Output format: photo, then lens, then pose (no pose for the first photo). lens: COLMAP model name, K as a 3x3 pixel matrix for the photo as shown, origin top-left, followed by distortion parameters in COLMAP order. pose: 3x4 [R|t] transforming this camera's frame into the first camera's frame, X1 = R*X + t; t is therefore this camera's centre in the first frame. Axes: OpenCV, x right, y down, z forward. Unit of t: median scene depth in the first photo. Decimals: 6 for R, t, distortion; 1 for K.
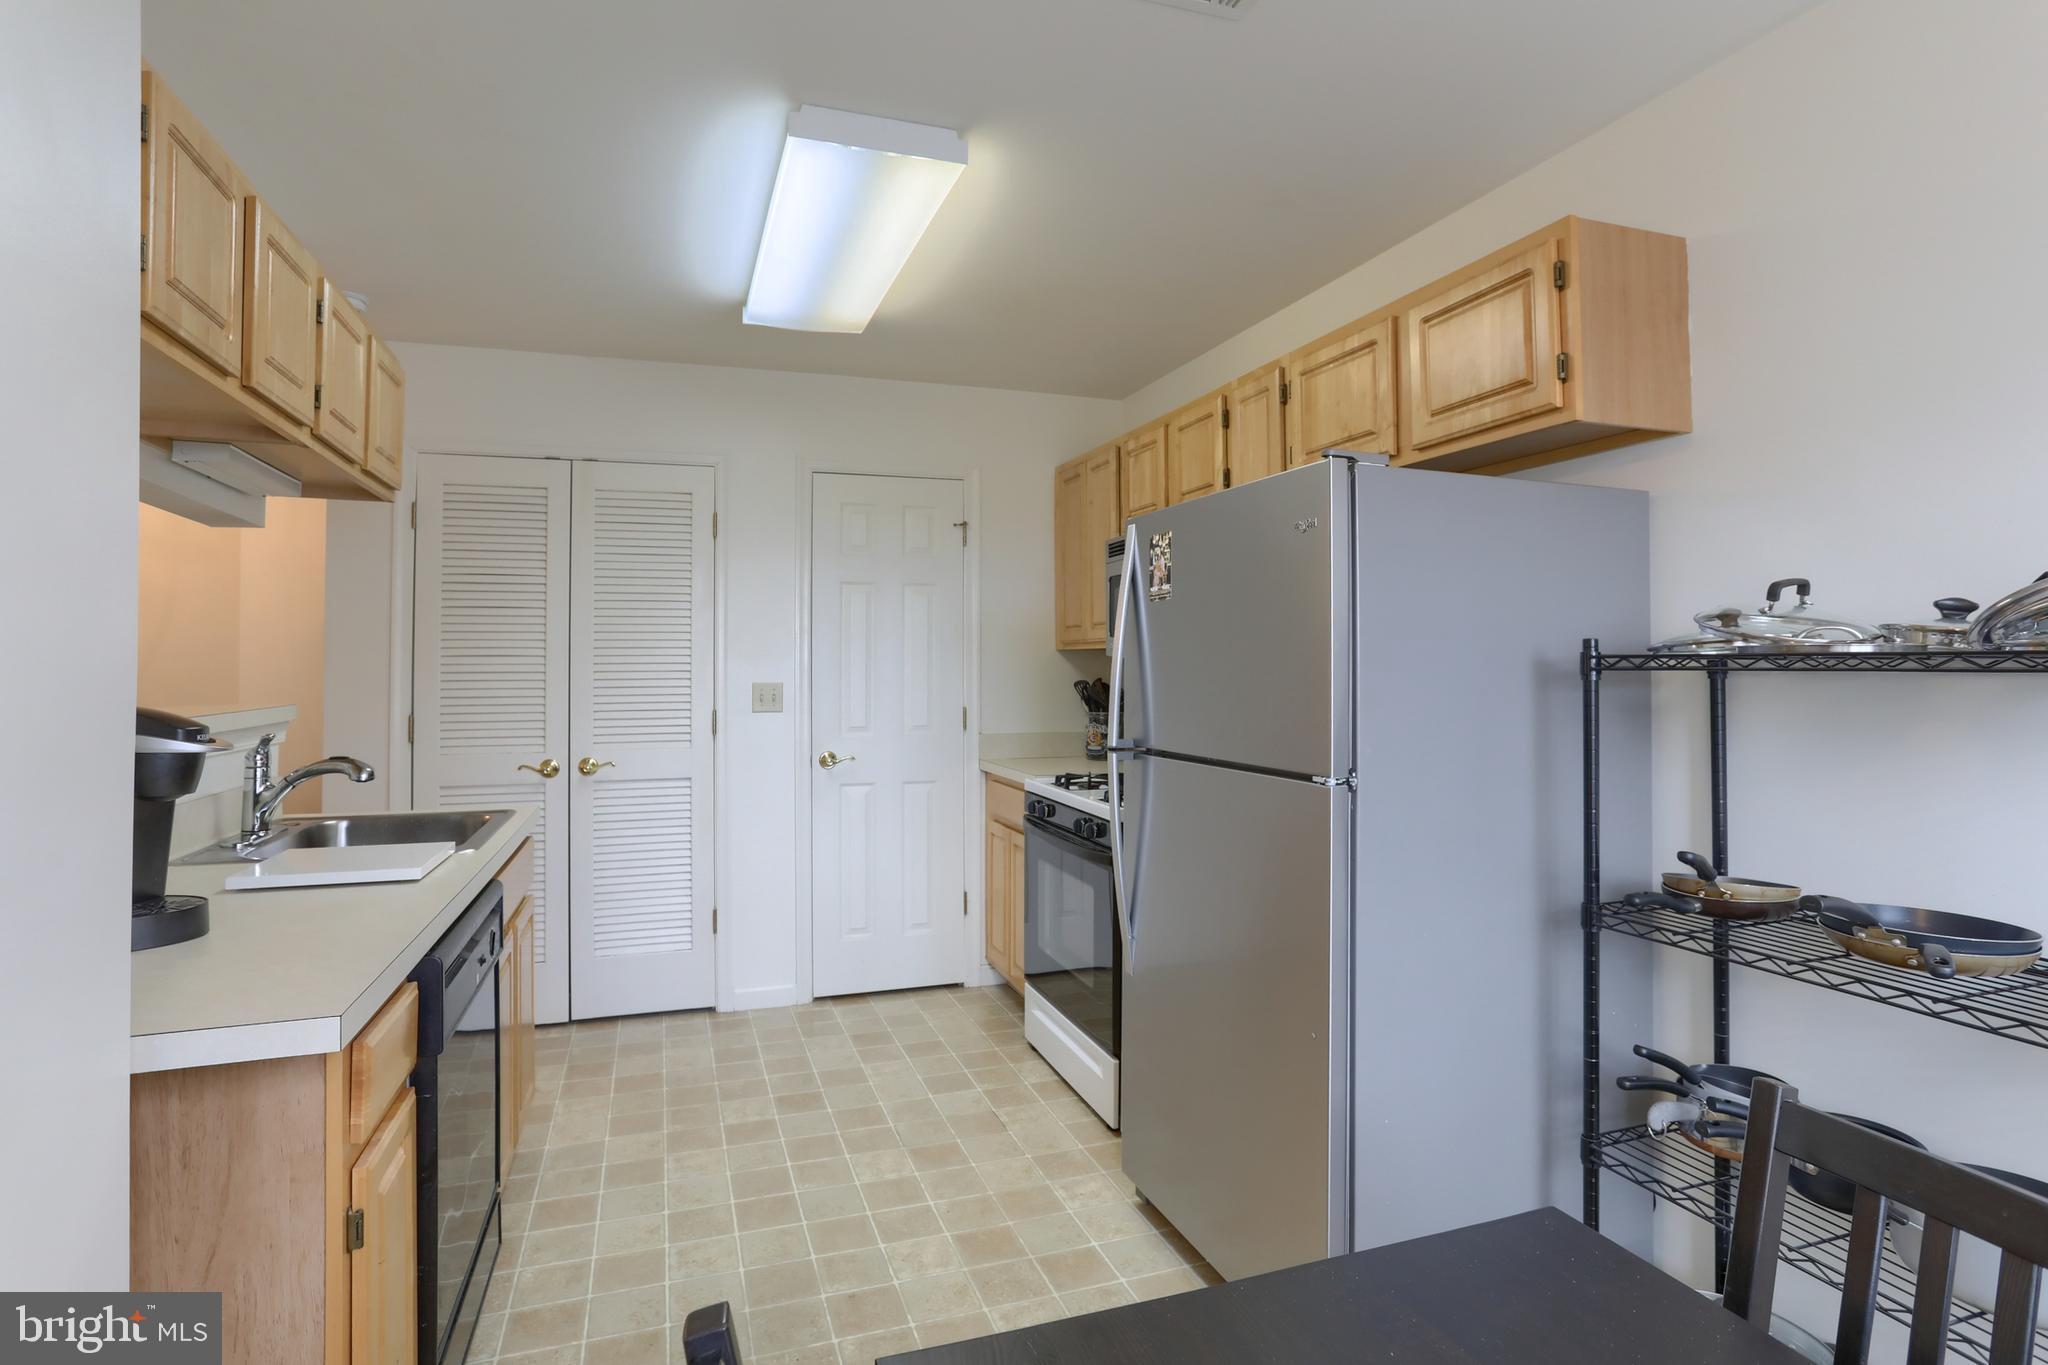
lens RADIAL K [[1026.3, 0, 1034.3], [0, 1026.3, 675.3], [0, 0, 1]] dist [-0.001161, 0.000218]
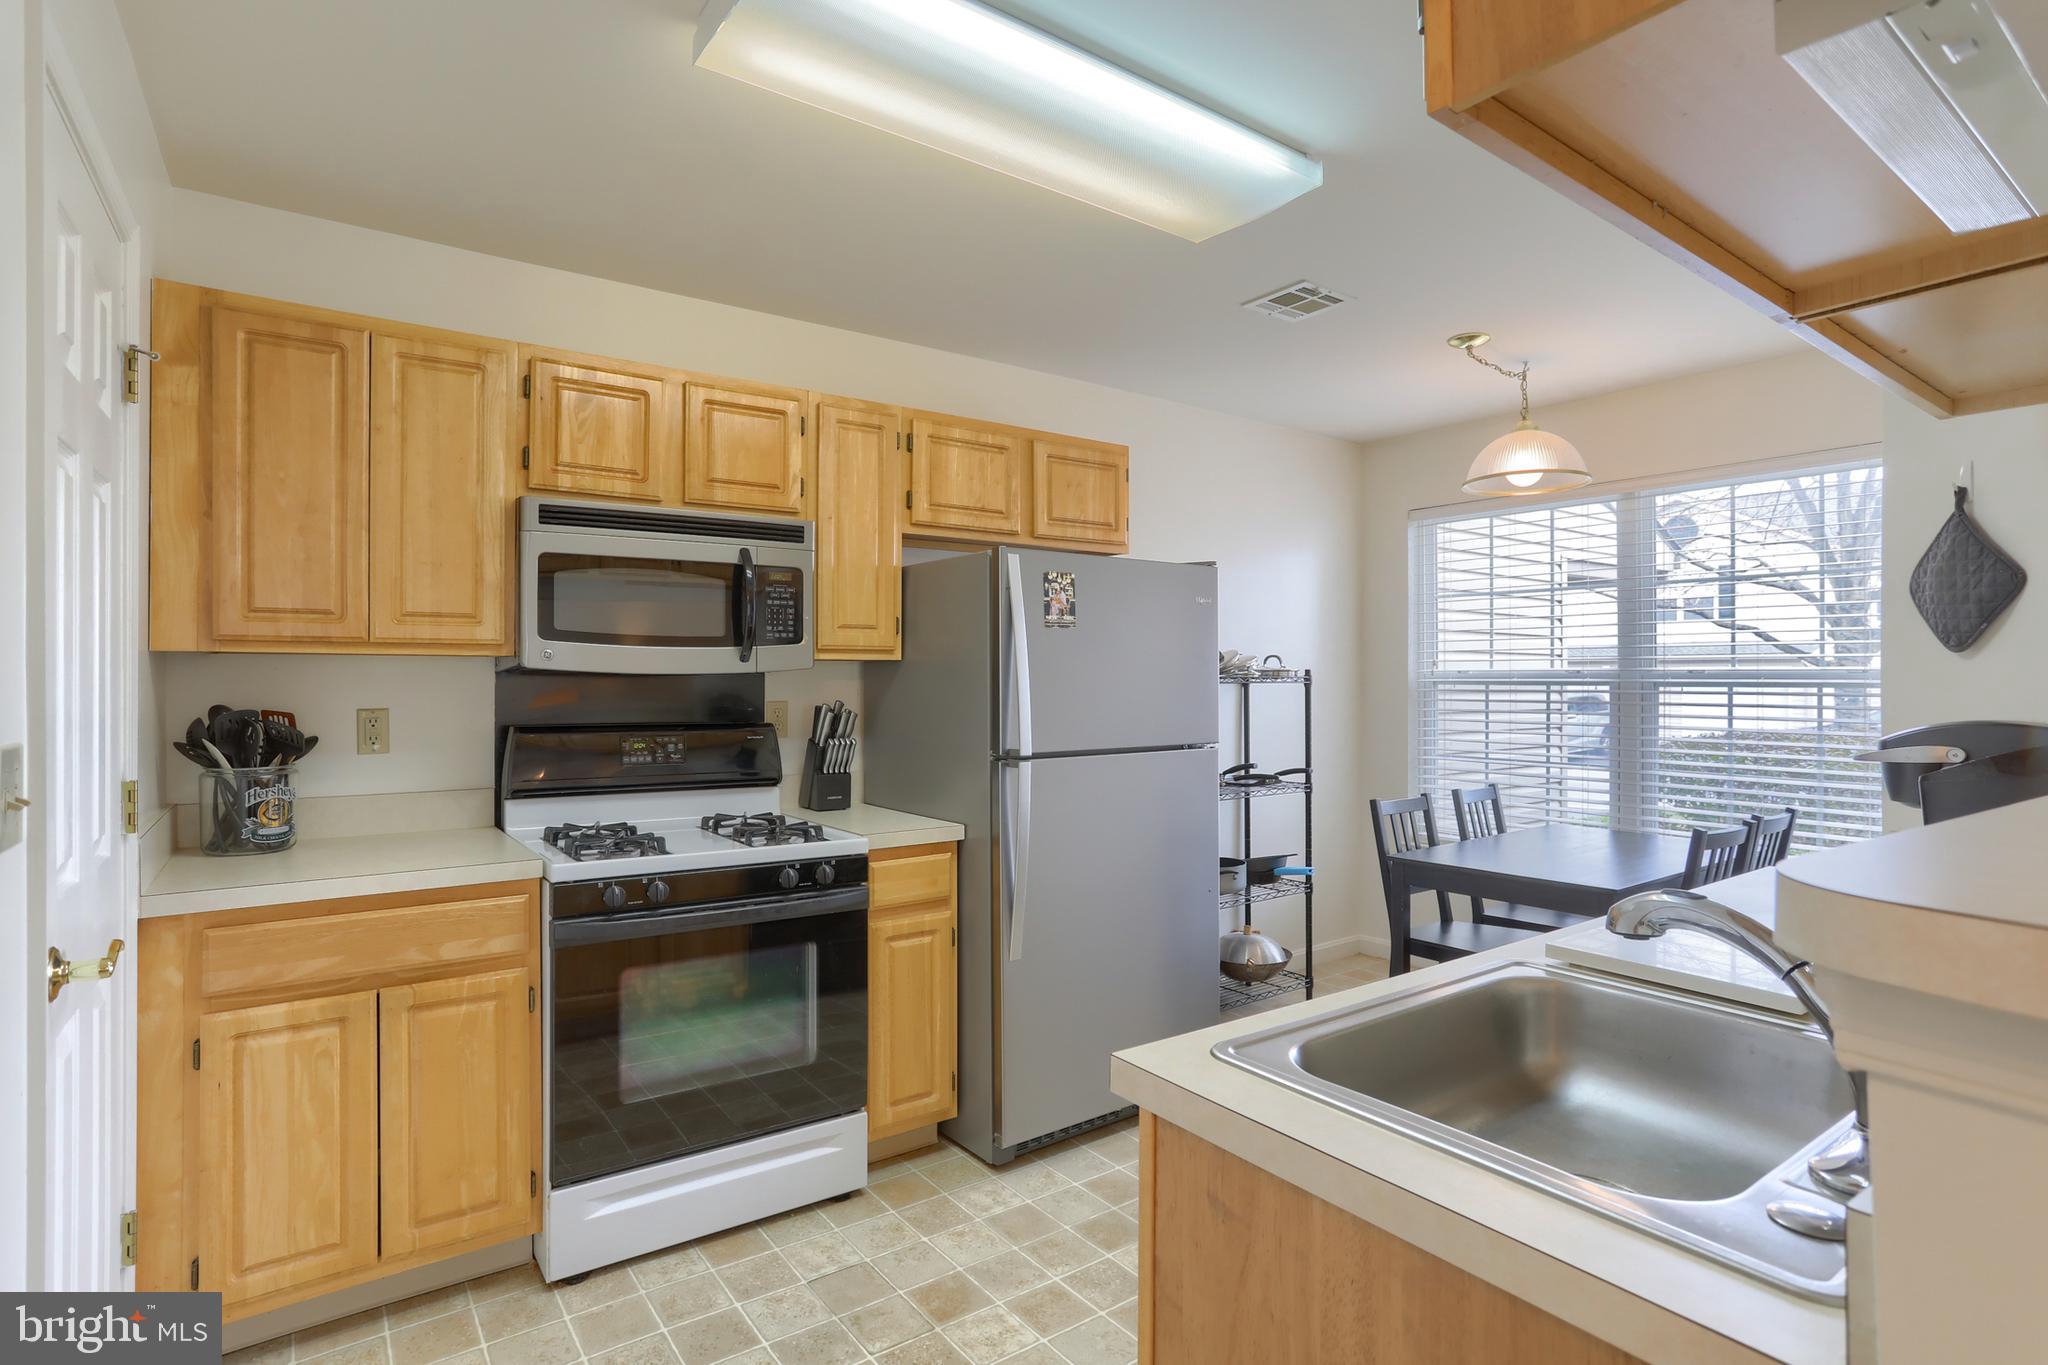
lens RADIAL K [[1009.3, 0, 1020.3], [0, 1009.3, 673.9], [0, 0, 1]] dist [-0.035626, 0.000082]
pose [[-0.258980, -0.003025, 0.965878, -0.923617], [0.003586, 0.999985, 0.004093, -0.021614], [-0.965876, 0.004524, -0.258965, 1.235418]]
